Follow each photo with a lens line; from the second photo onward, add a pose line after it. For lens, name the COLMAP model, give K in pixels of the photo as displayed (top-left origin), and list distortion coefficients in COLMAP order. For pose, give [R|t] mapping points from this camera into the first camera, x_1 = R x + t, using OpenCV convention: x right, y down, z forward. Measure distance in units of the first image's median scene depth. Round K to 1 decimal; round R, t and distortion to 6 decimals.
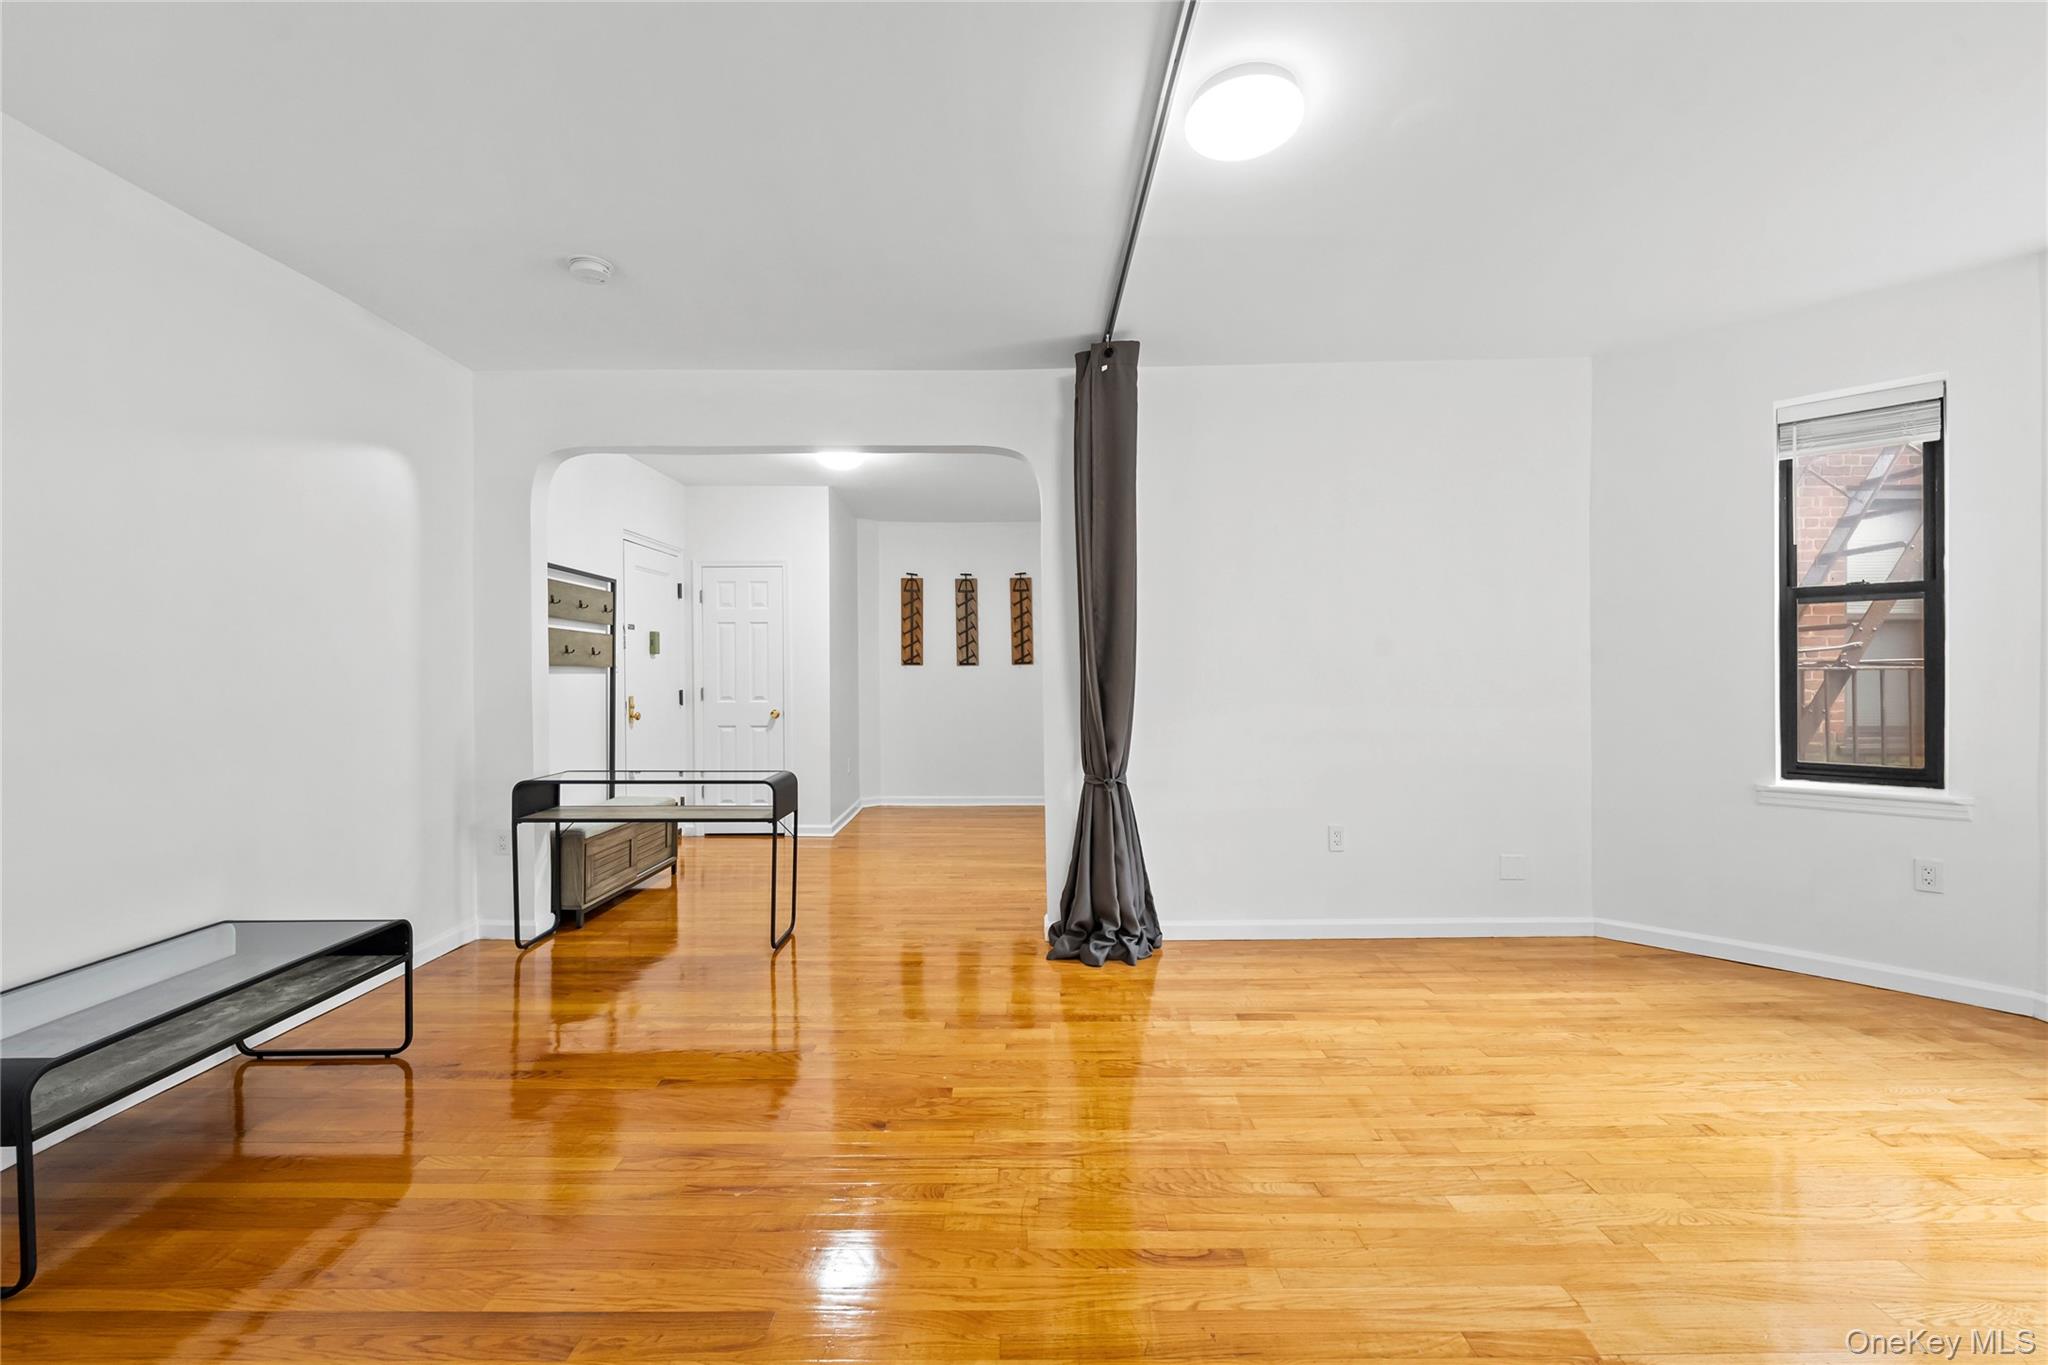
lens RADIAL K [[824.0, 0, 1023.9], [0, 824.0, 672.3], [0, 0, 1]] dist [-0.002092, 0.000089]
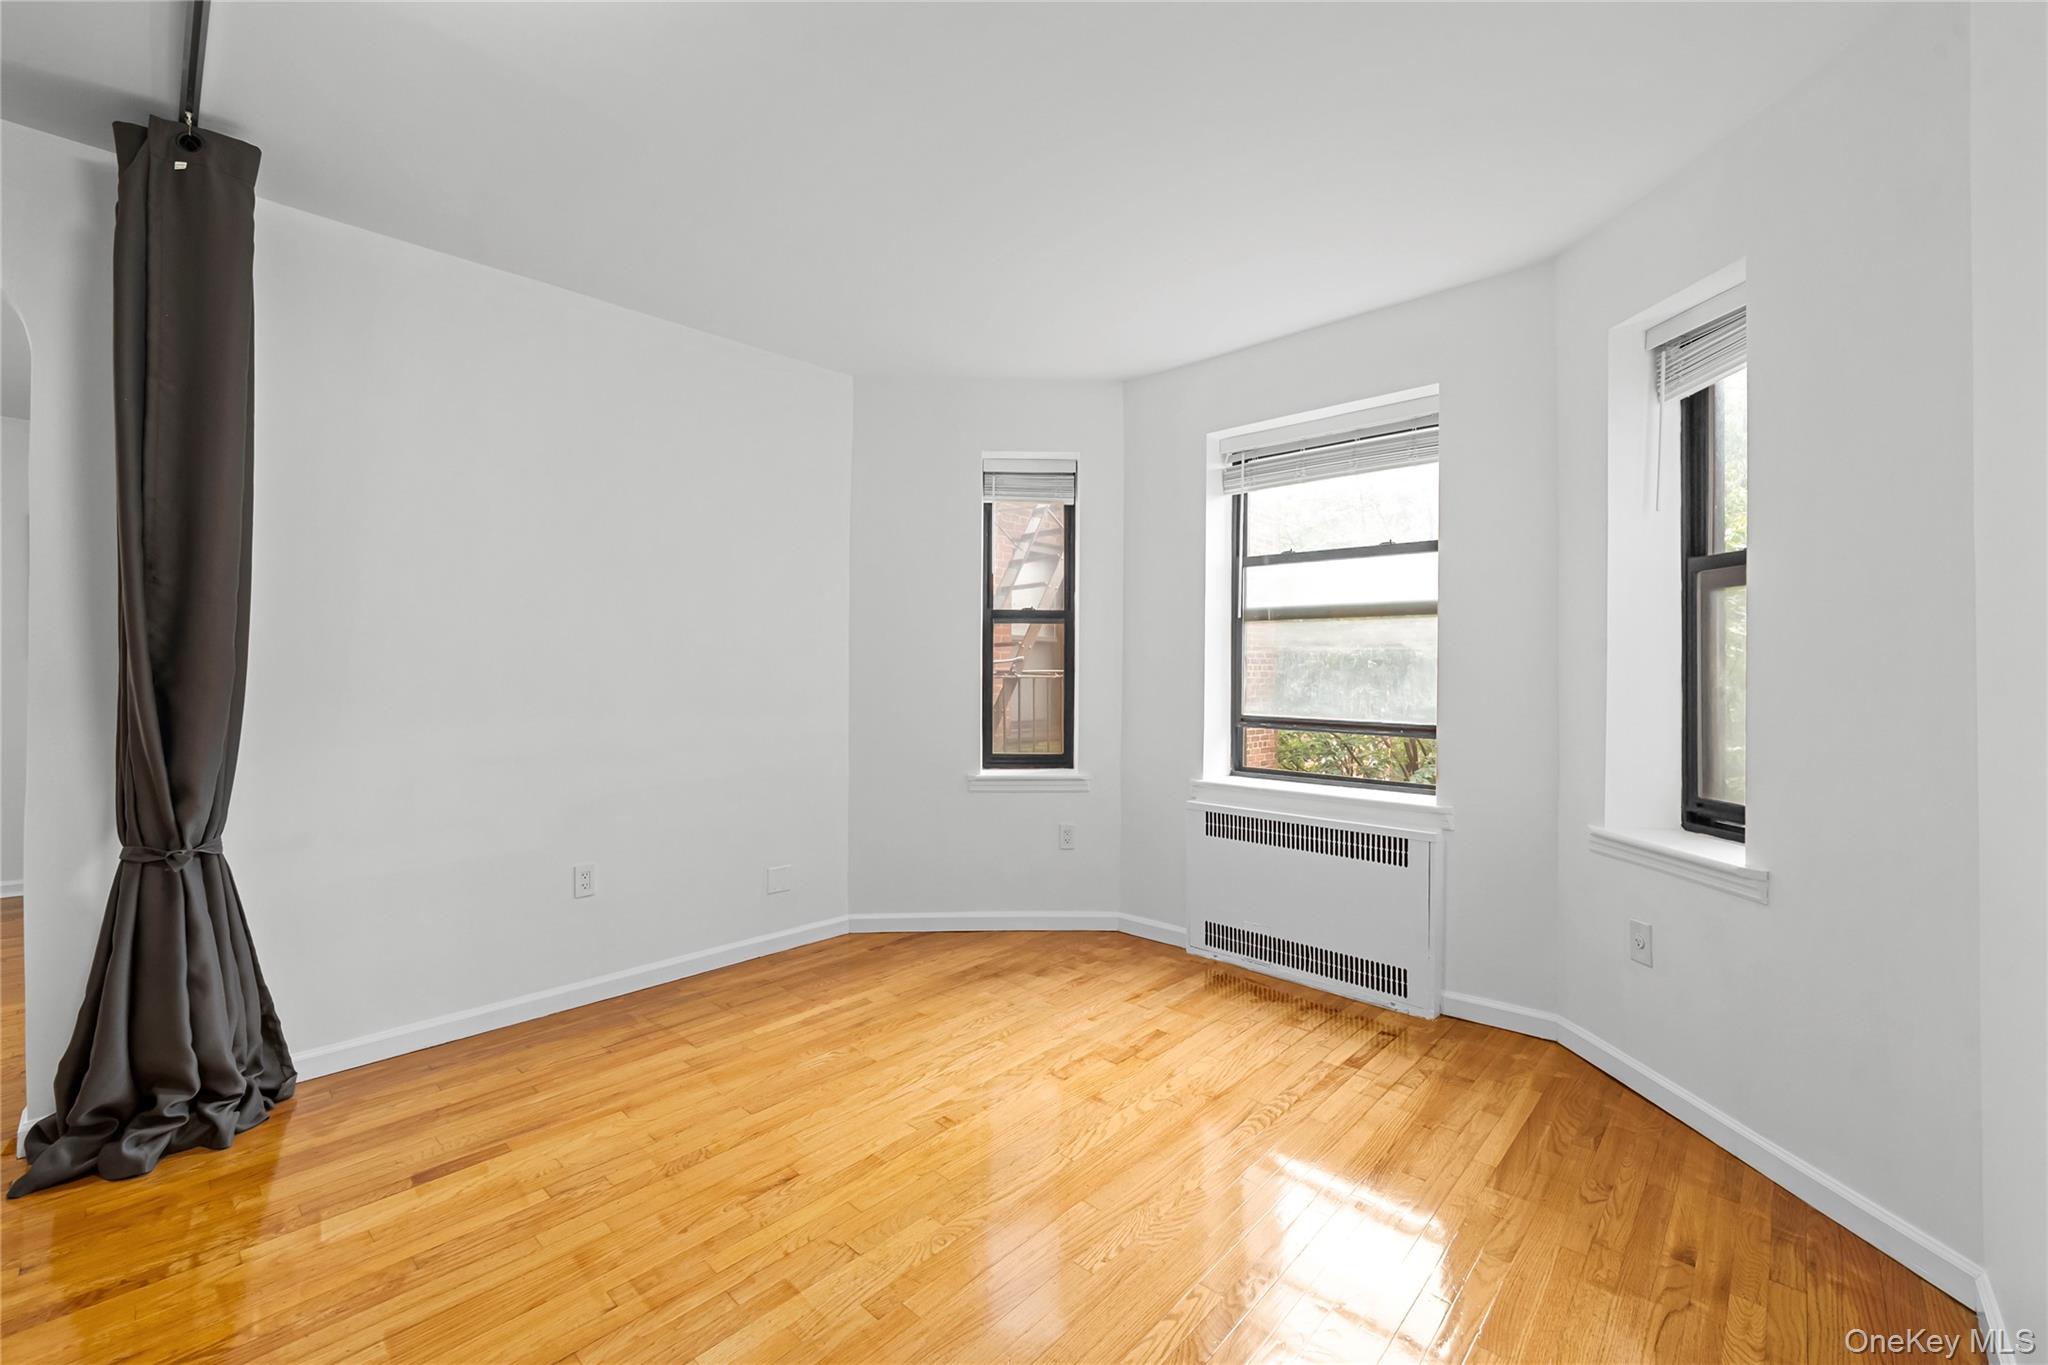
lens RADIAL K [[827.2, 0, 1025.4], [0, 827.2, 664.8], [0, 0, 1]] dist [-0.000531, -0.000466]
pose [[0.680305, 0.019311, 0.732674, 0.086412], [-0.007489, 0.999784, -0.019398, 0.001497], [-0.732891, 0.007710, 0.680303, 0.147068]]
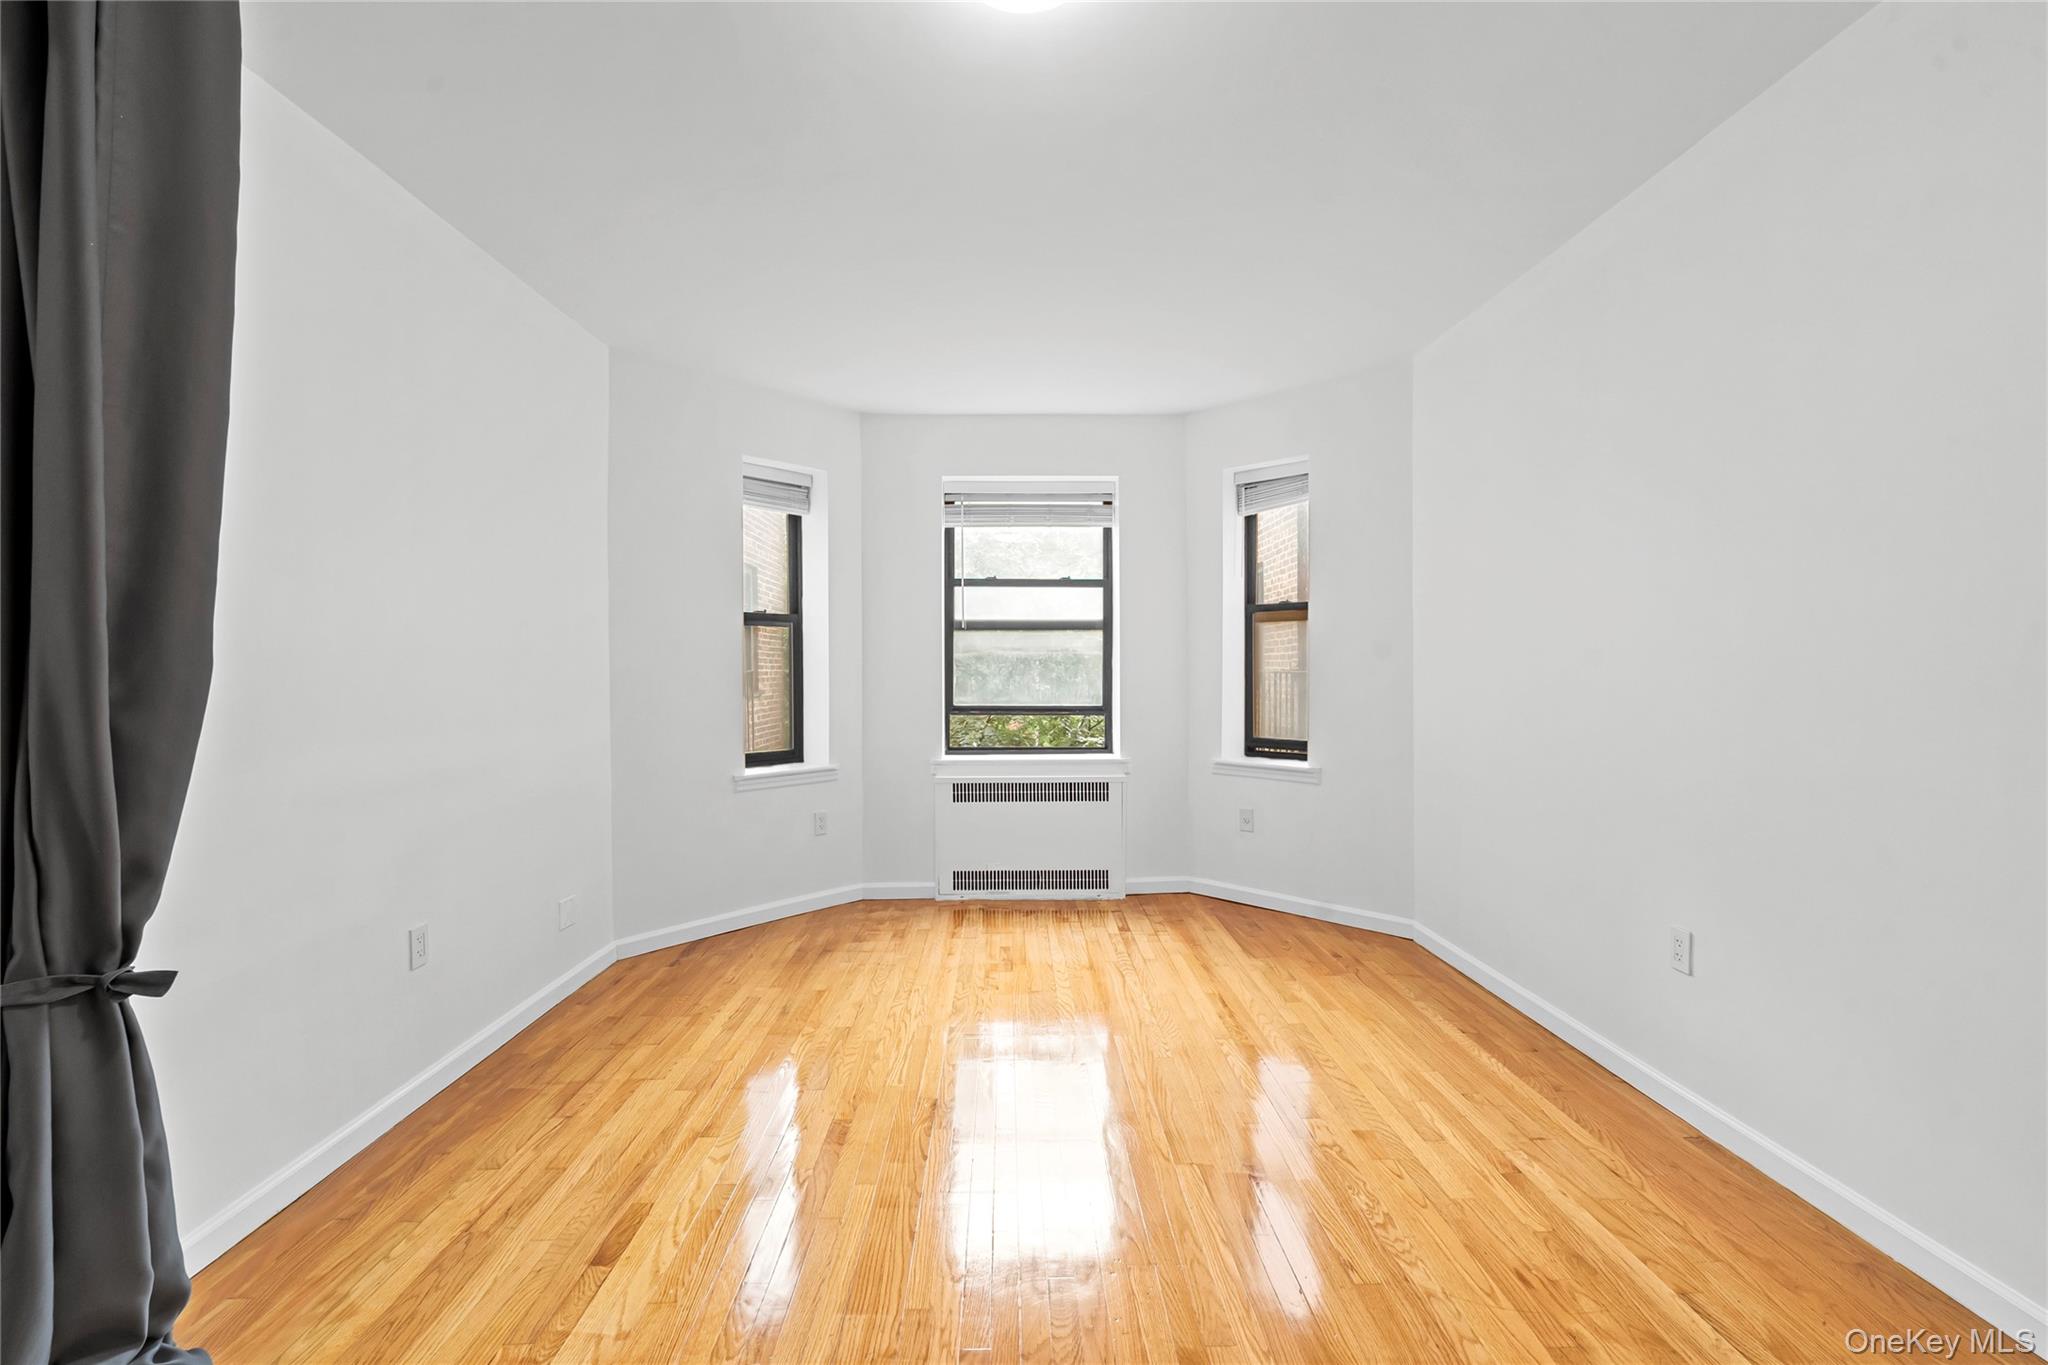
lens RADIAL K [[824.0, 0, 1023.9], [0, 824.0, 672.3], [0, 0, 1]] dist [-0.002092, 0.000089]
pose [[-0.024027, 0.006082, 0.999693, -0.309845], [0.010128, 0.999932, -0.005840, -0.000702], [-0.999660, 0.009985, -0.024087, 0.641495]]
